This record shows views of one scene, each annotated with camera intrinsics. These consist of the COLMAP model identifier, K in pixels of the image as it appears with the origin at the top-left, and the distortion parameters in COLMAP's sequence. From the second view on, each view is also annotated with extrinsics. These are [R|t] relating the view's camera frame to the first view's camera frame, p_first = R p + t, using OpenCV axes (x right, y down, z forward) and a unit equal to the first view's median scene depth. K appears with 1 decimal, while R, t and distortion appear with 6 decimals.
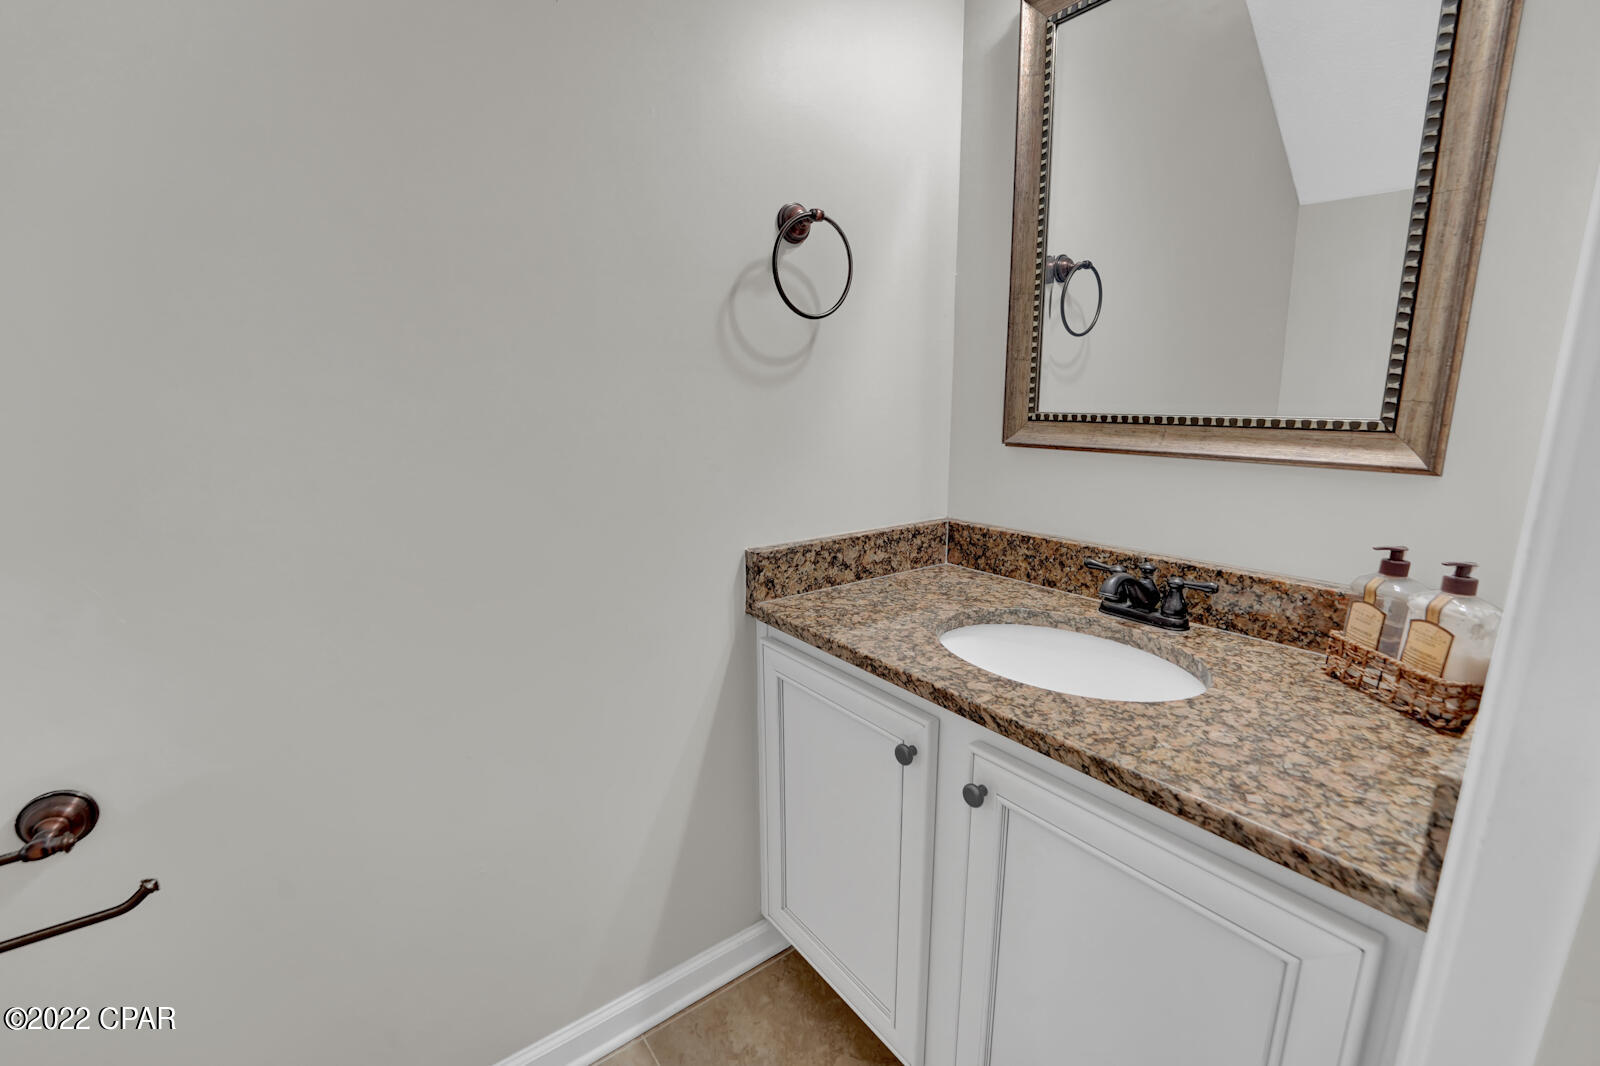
lens RADIAL K [[663.9, 0, 790.2], [0, 663.9, 537.7], [0, 0, 1]] dist [-0.027296, 0.000666]
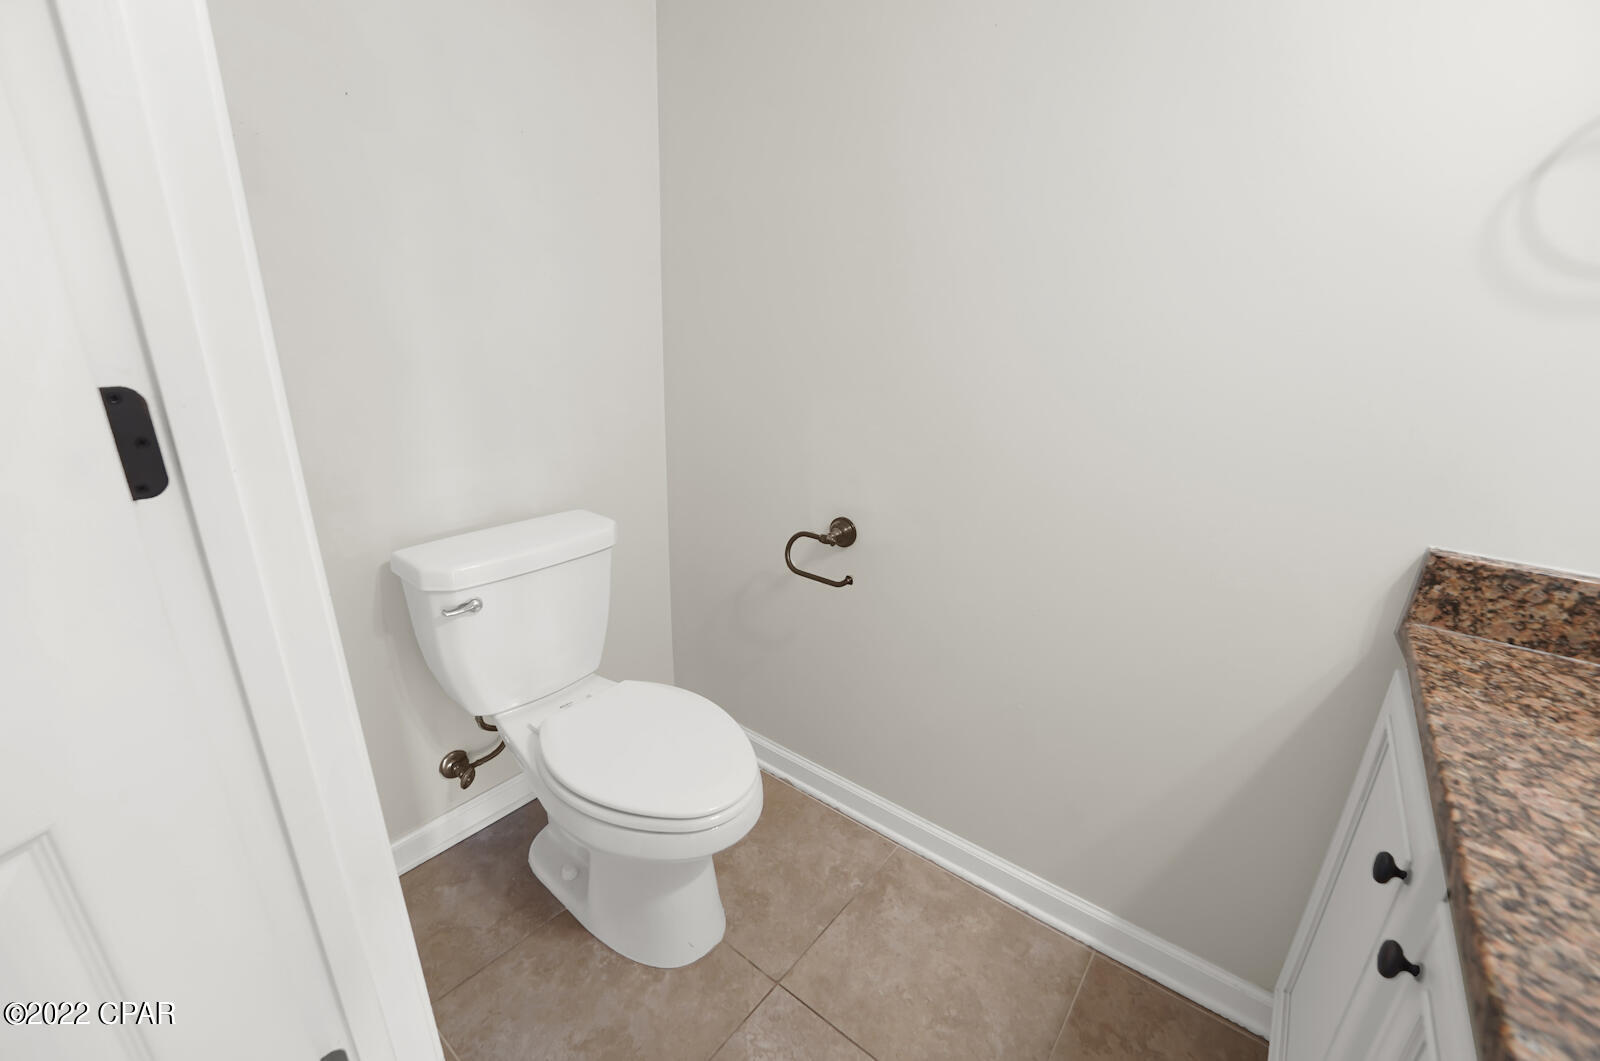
lens RADIAL K [[663.9, 0, 790.2], [0, 663.9, 535.2], [0, 0, 1]] dist [-0.027296, 0.000666]
pose [[0.256964, 0.314020, -0.913981, 0.391202], [-0.220410, 0.939856, 0.260942, -0.025162], [0.940951, 0.134398, 0.310723, 0.129588]]
